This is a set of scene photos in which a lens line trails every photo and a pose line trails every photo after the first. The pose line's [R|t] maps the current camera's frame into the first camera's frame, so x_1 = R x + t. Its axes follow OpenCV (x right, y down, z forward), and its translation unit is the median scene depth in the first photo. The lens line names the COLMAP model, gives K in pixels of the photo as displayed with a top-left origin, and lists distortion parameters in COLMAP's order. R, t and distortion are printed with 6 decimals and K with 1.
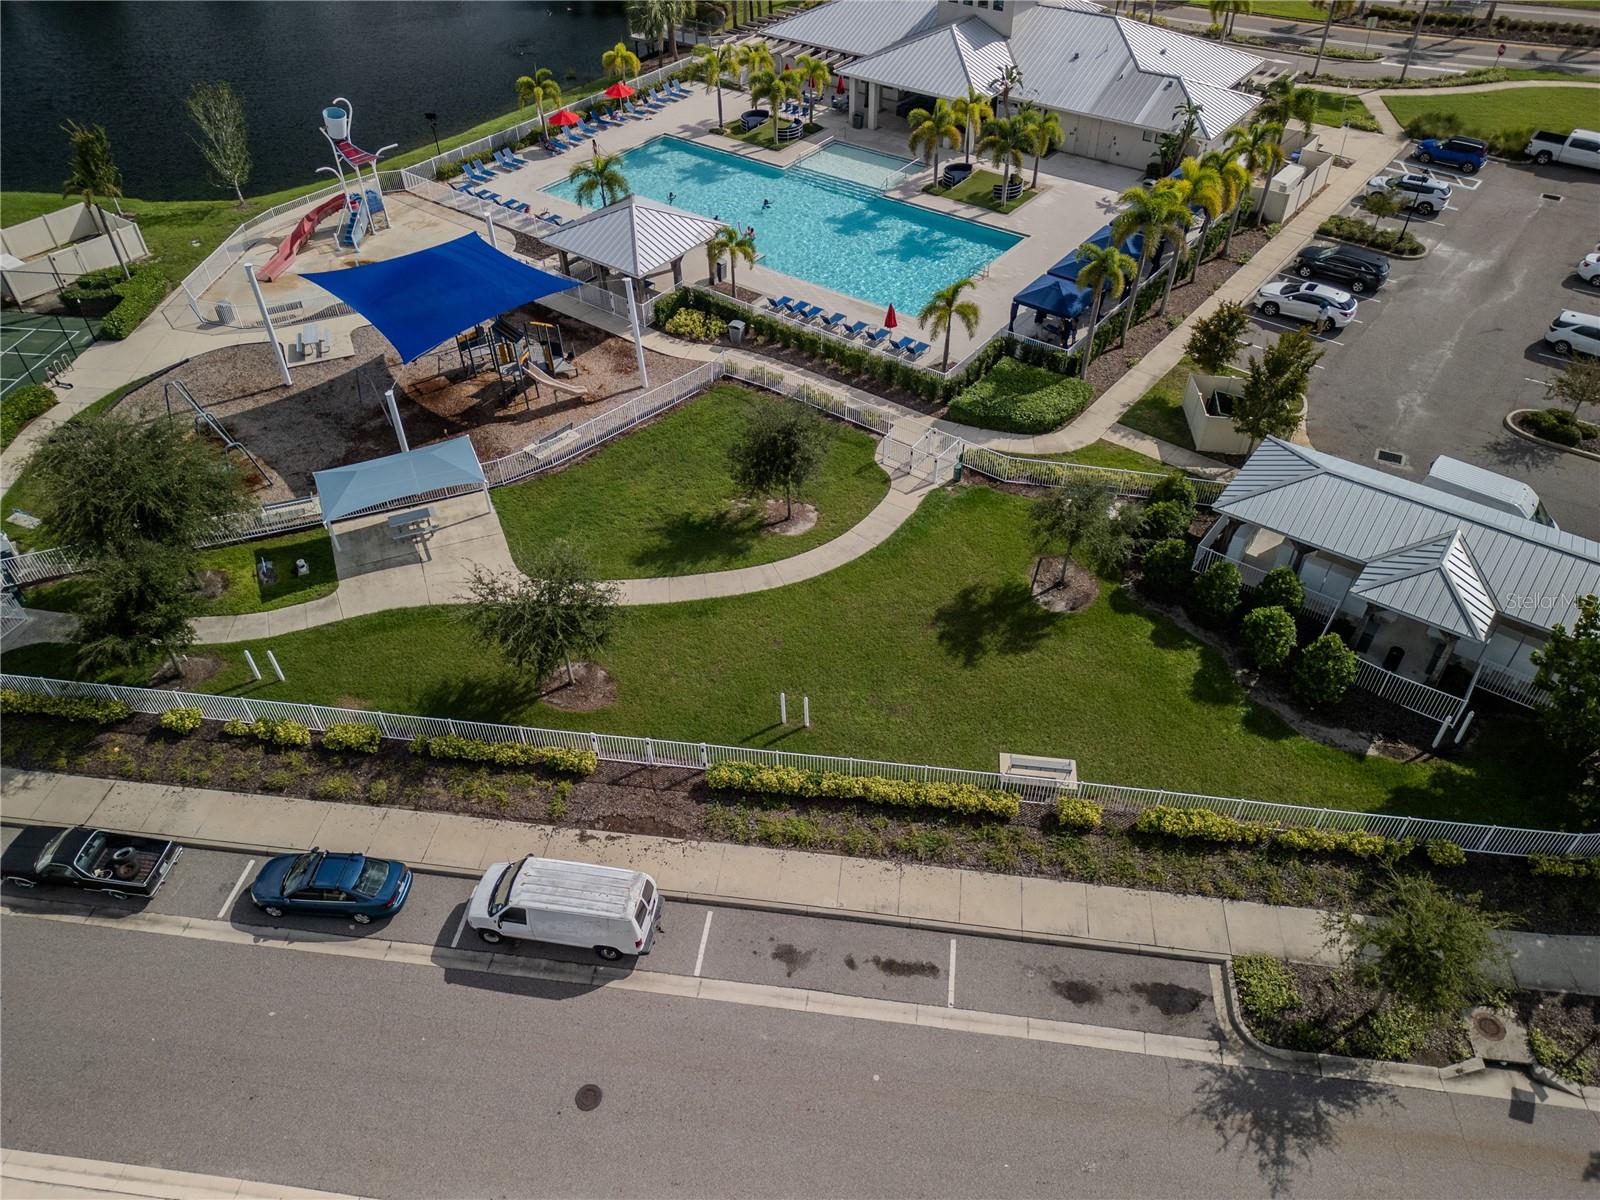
lens RADIAL K [[1124.8, 0, 797.2], [0, 1124.8, 611.3], [0, 0, 1]] dist [0.058823, -0.058527]
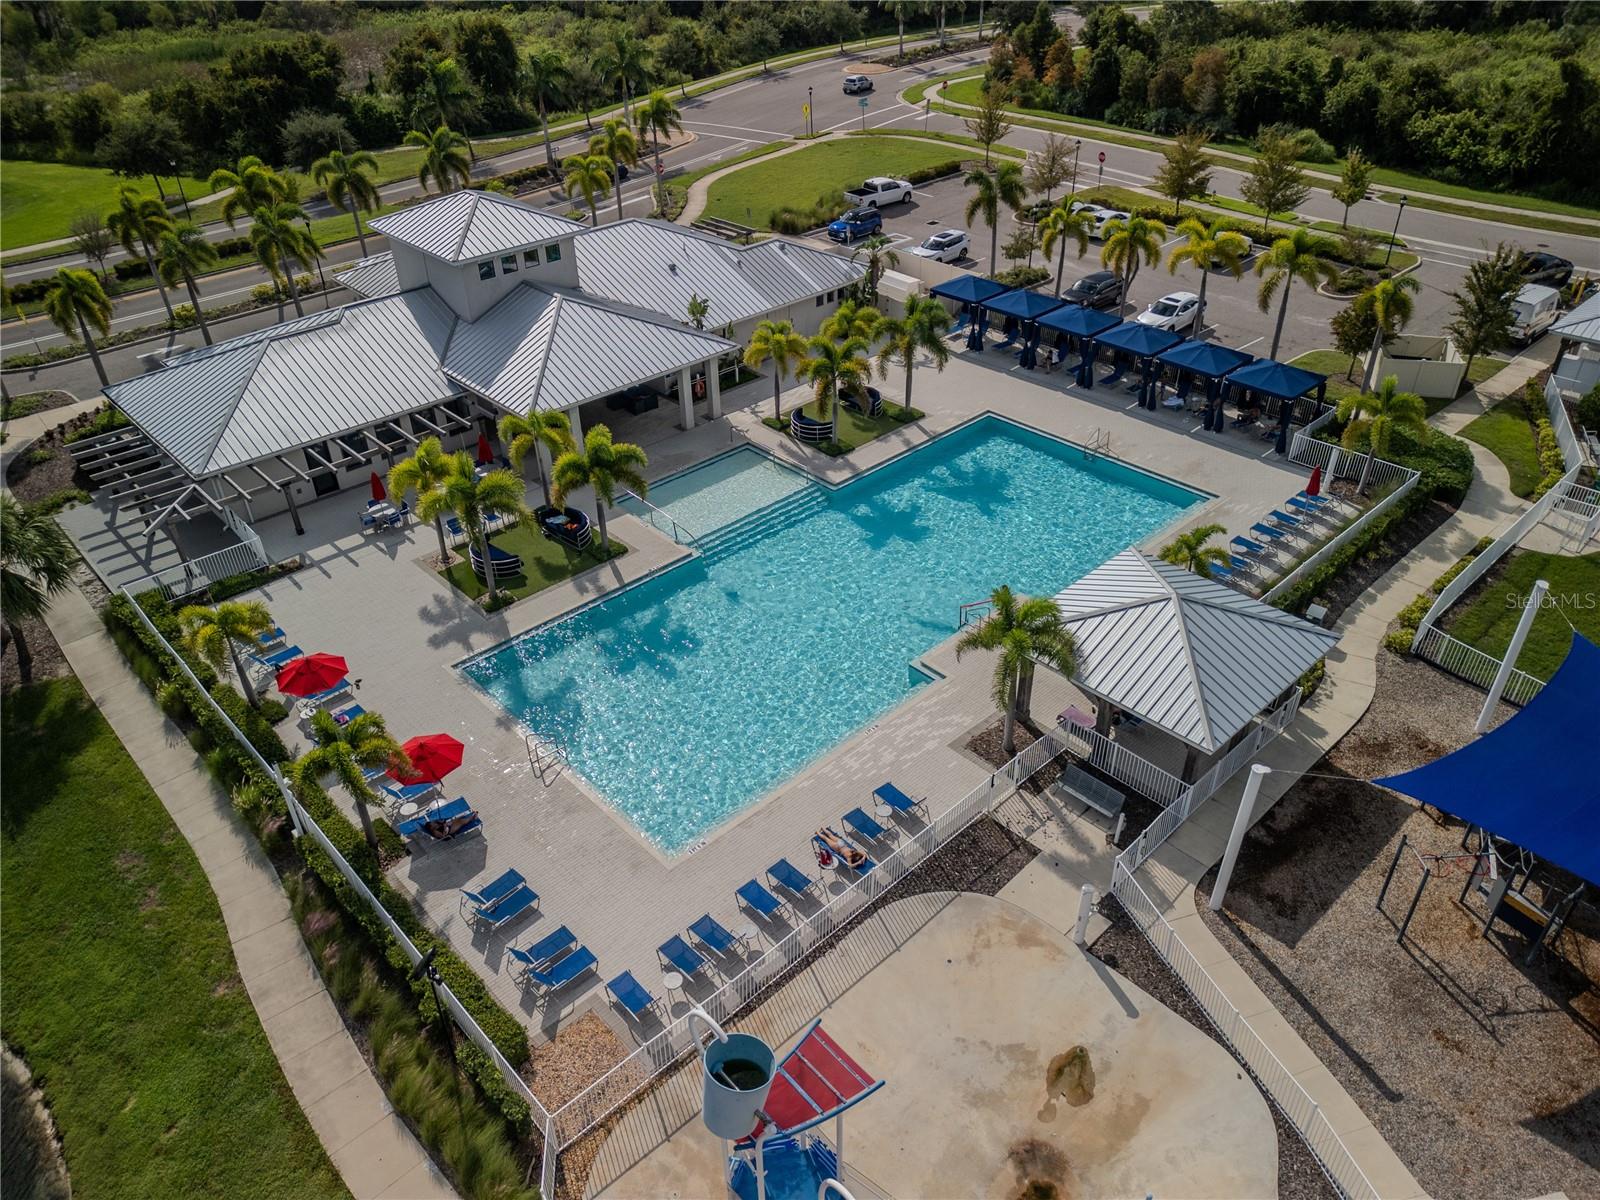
lens RADIAL K [[1124.8, 0, 797.2], [0, 1124.8, 611.3], [0, 0, 1]] dist [0.058823, -0.058527]
pose [[0.156757, -0.552092, 0.818915, -0.766167], [0.676366, 0.664224, 0.318334, -0.793365], [-0.719692, 0.503985, 0.477538, 1.051990]]
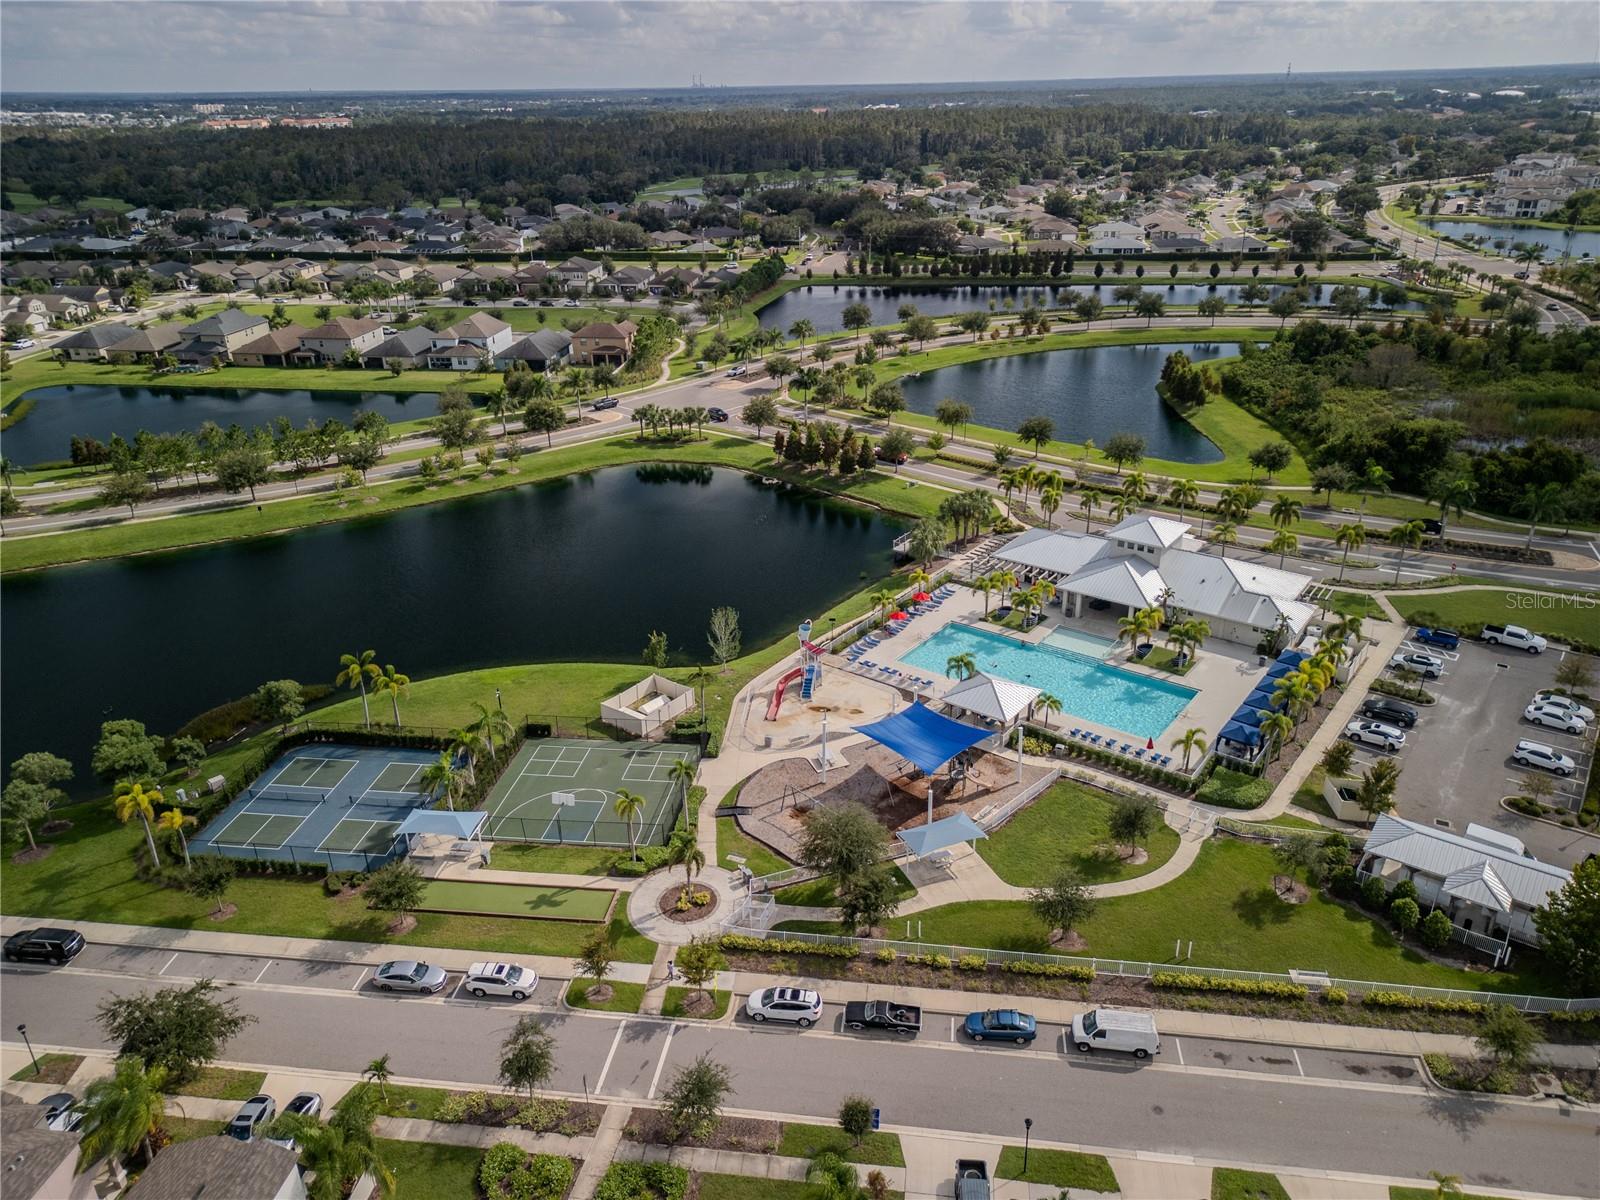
lens RADIAL K [[1124.8, 0, 797.2], [0, 1124.8, 611.3], [0, 0, 1]] dist [0.058823, -0.058527]
pose [[0.999982, -0.005966, -0.000482, -0.555543], [0.005547, 0.954072, -0.299526, 0.091347], [0.002247, 0.299518, 0.954088, -0.926395]]
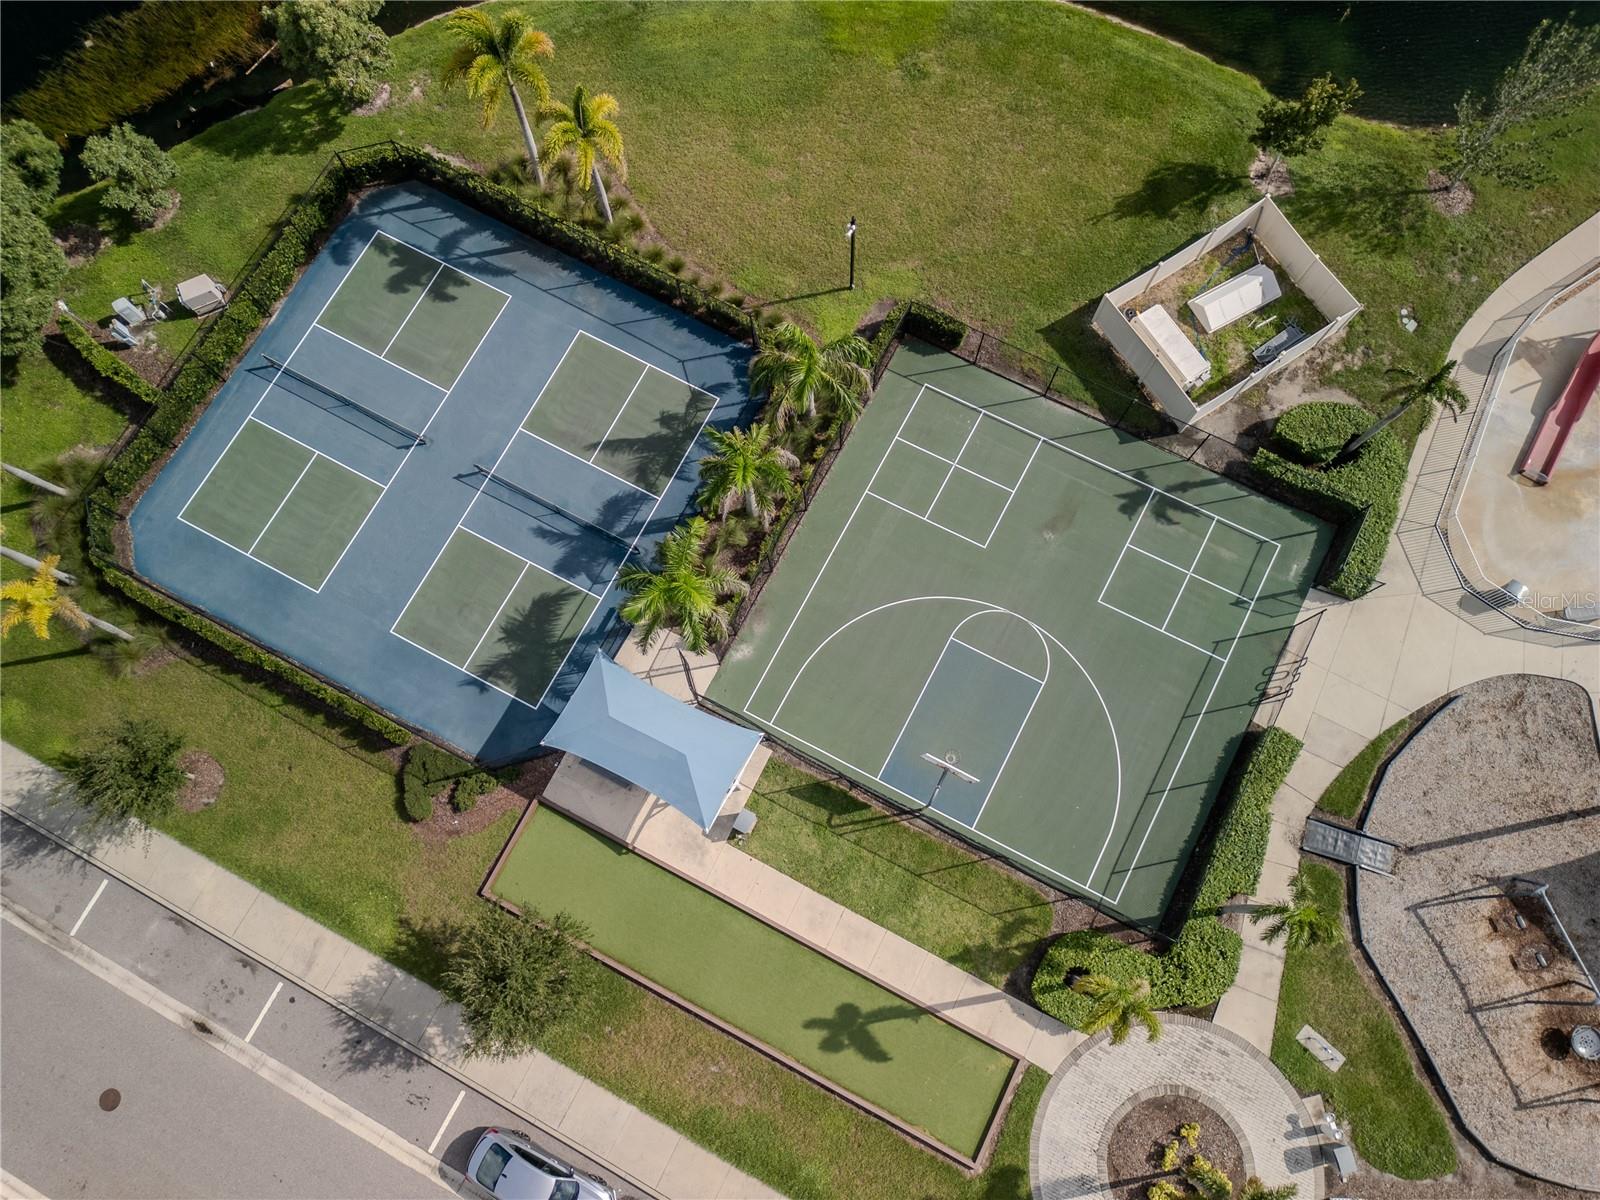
lens RADIAL K [[1124.8, 0, 797.2], [0, 1124.8, 611.3], [0, 0, 1]] dist [0.058823, -0.058527]
pose [[0.938661, 0.333965, -0.085920, -1.019581], [-0.229484, 0.790937, 0.567236, -0.659272], [0.257394, -0.512725, 0.819061, 0.410667]]
